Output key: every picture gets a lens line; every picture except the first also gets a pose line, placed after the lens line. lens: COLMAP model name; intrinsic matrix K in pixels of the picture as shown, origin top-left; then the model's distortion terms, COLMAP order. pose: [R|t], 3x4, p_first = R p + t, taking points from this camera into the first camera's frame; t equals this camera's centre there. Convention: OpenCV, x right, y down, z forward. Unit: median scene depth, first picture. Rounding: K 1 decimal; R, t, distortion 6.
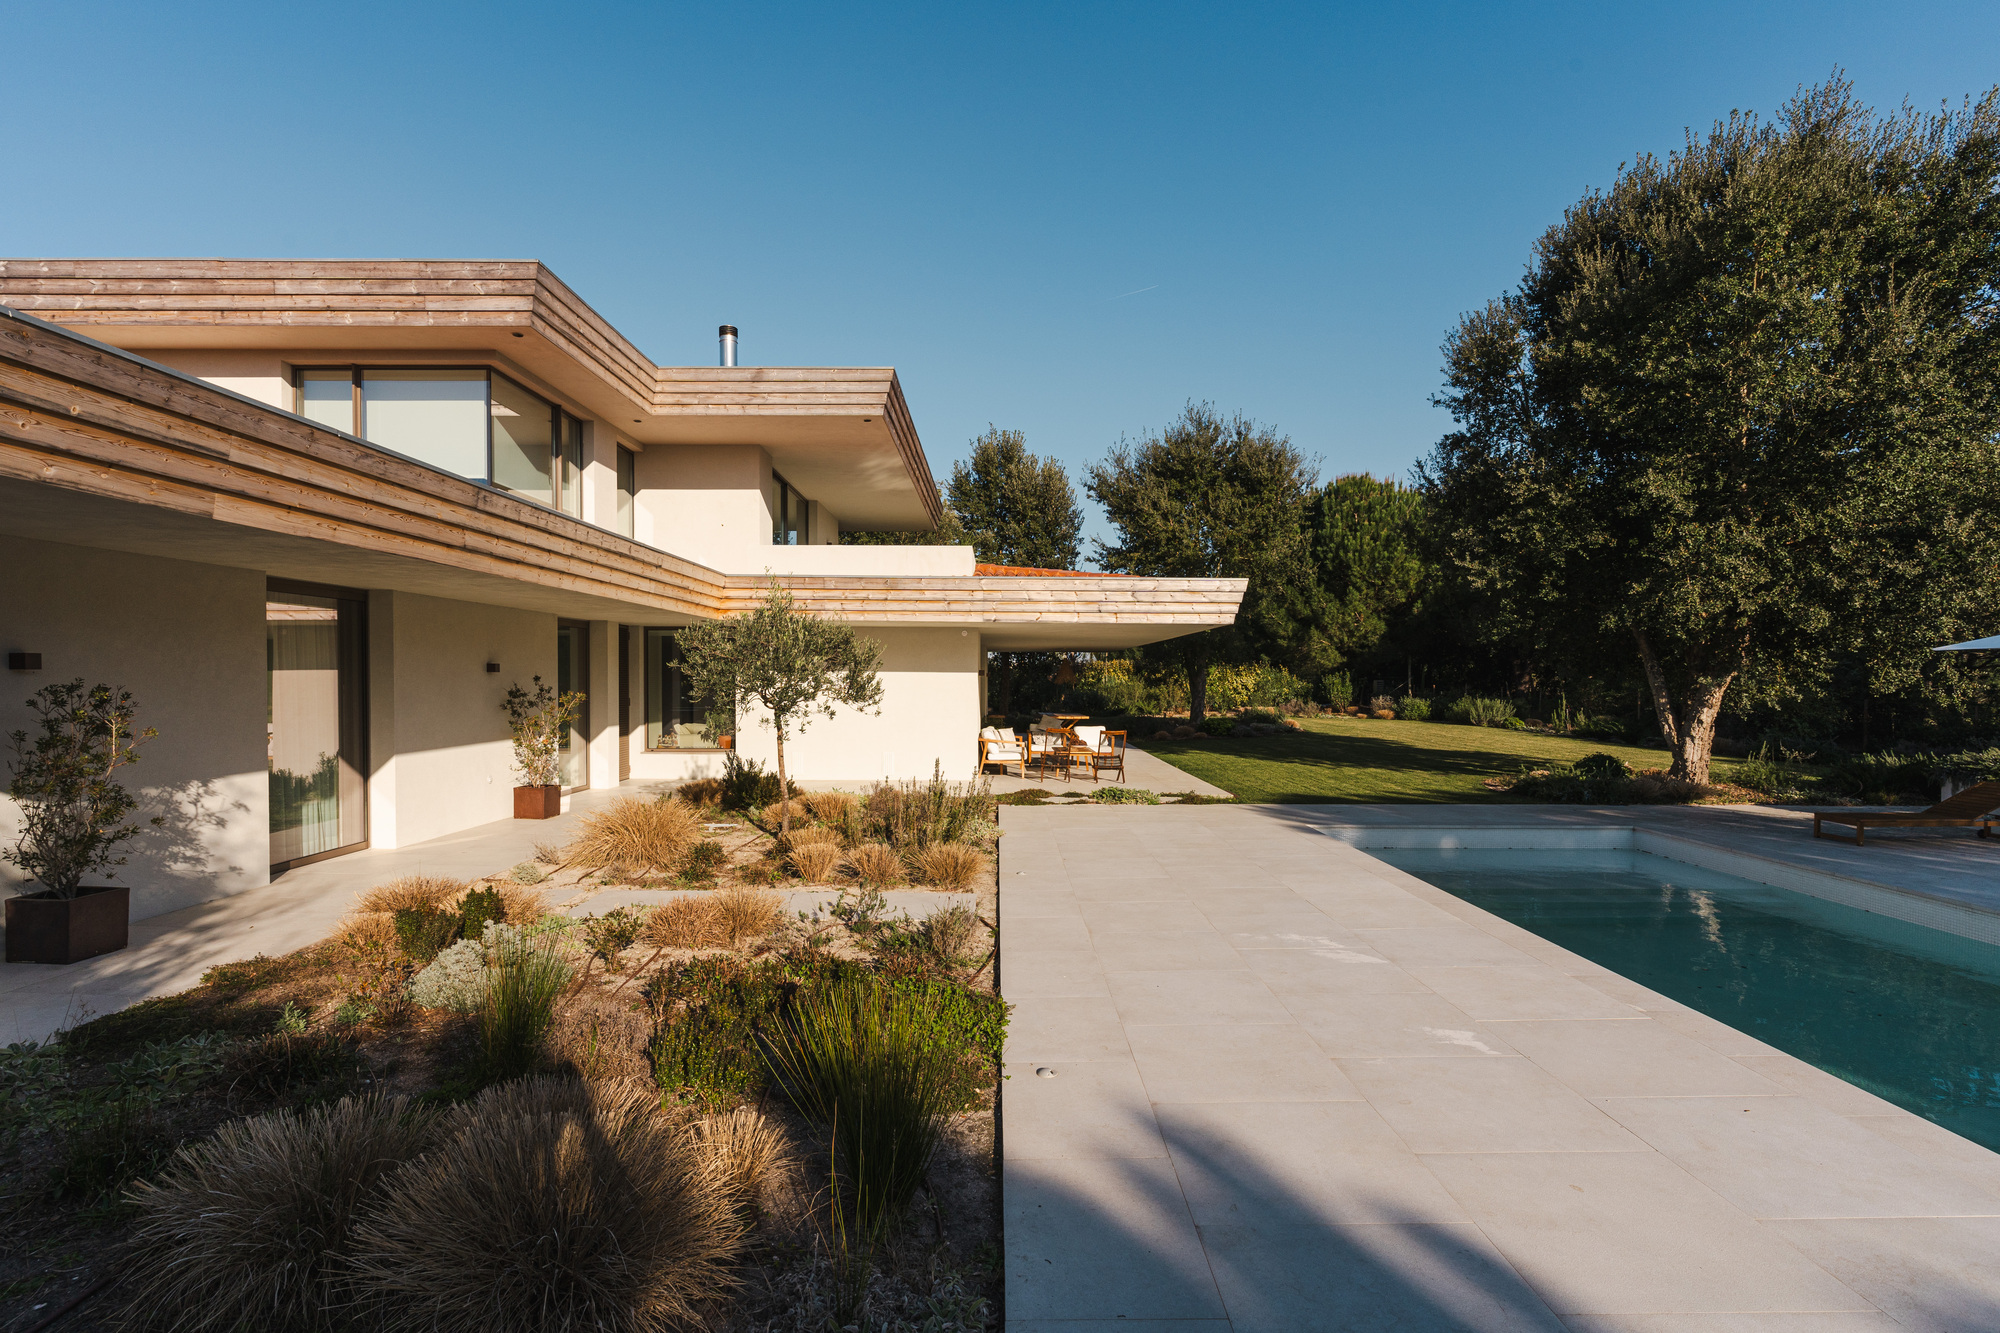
lens RADIAL K [[978.3, 0, 988.0], [0, 978.3, 677.7], [0, 0, 1]] dist [0.003589, 0.001835]
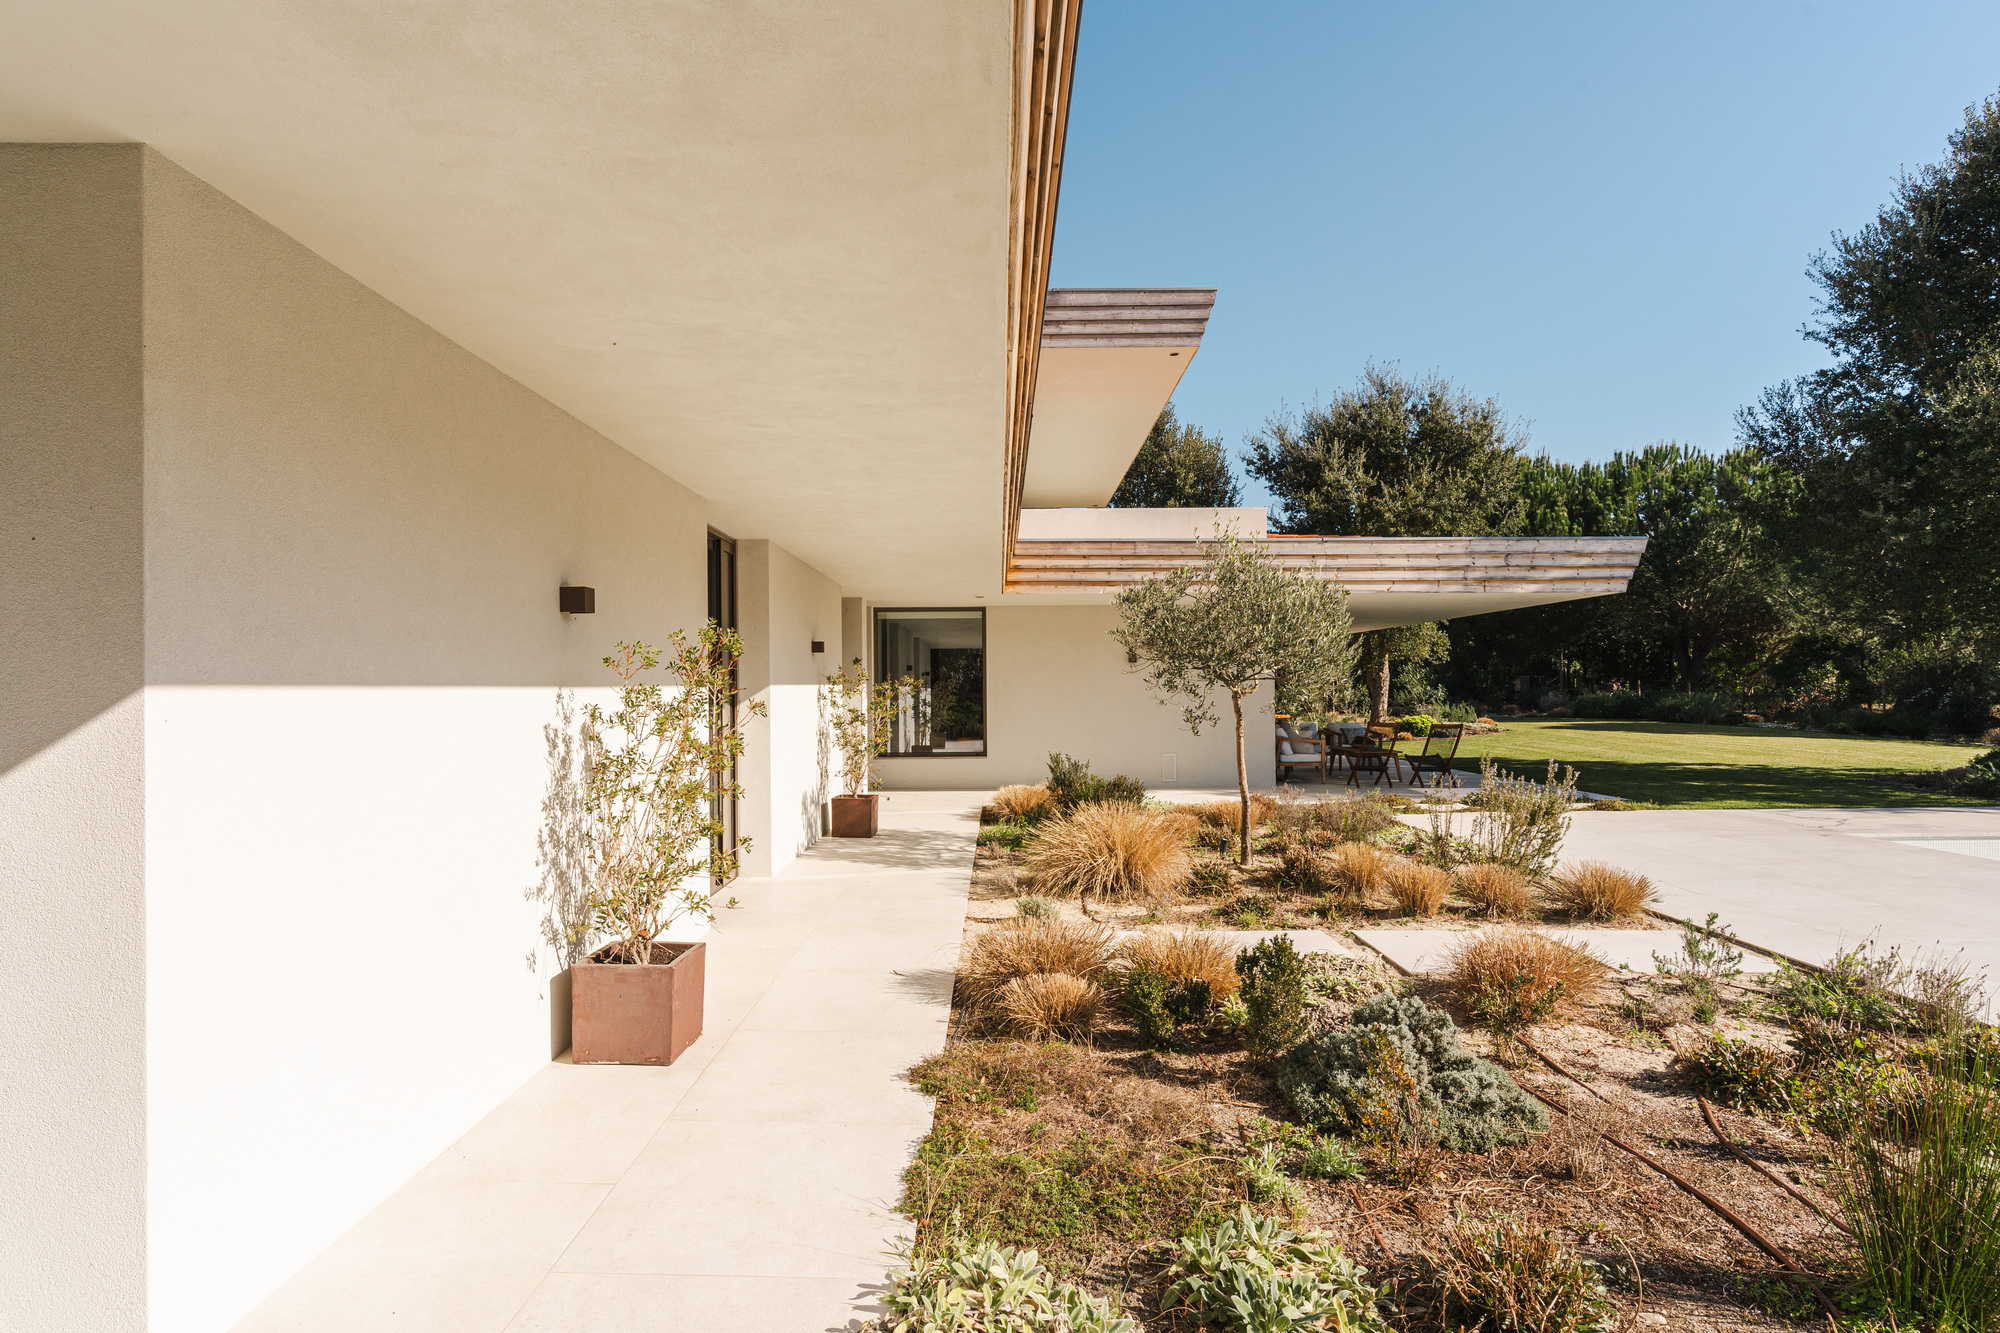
lens RADIAL K [[1031.2, 0, 997.3], [0, 1031.2, 669.3], [0, 0, 1]] dist [-0.000652, -0.001383]
pose [[0.999865, -0.012333, 0.010878, -0.275275], [0.012497, 0.999807, -0.015129, 0.016351], [-0.010690, 0.015263, 0.999826, 0.119633]]
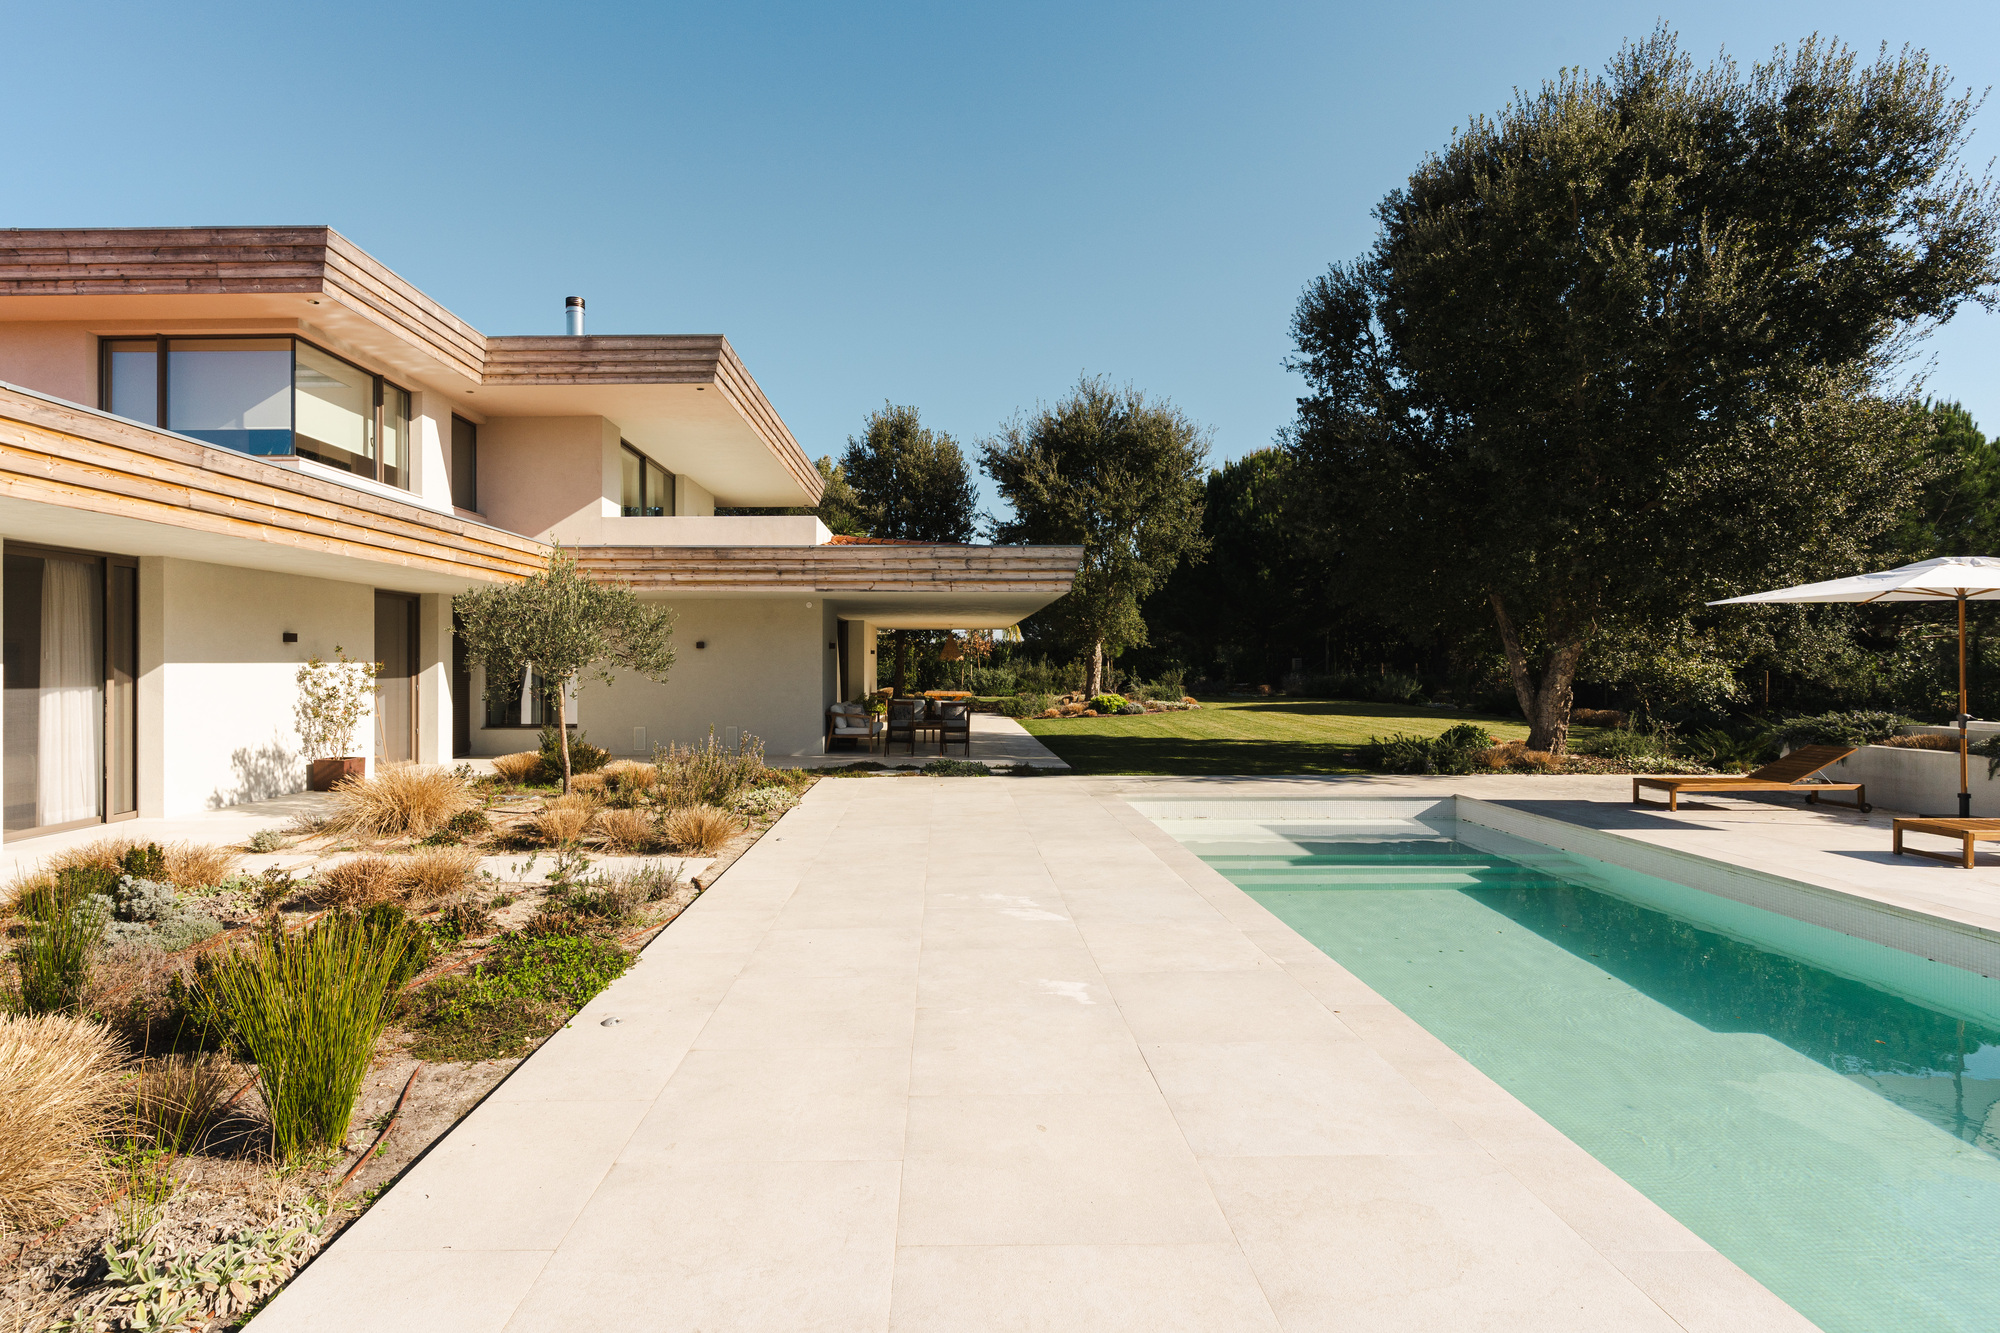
lens RADIAL K [[978.3, 0, 1004.0], [0, 978.3, 663.5], [0, 0, 1]] dist [0.003589, 0.001835]
pose [[0.999882, -0.006035, -0.014136, 0.186109], [0.005930, 0.999954, -0.007480, 0.022893], [0.014180, 0.007395, 0.999872, 0.013282]]
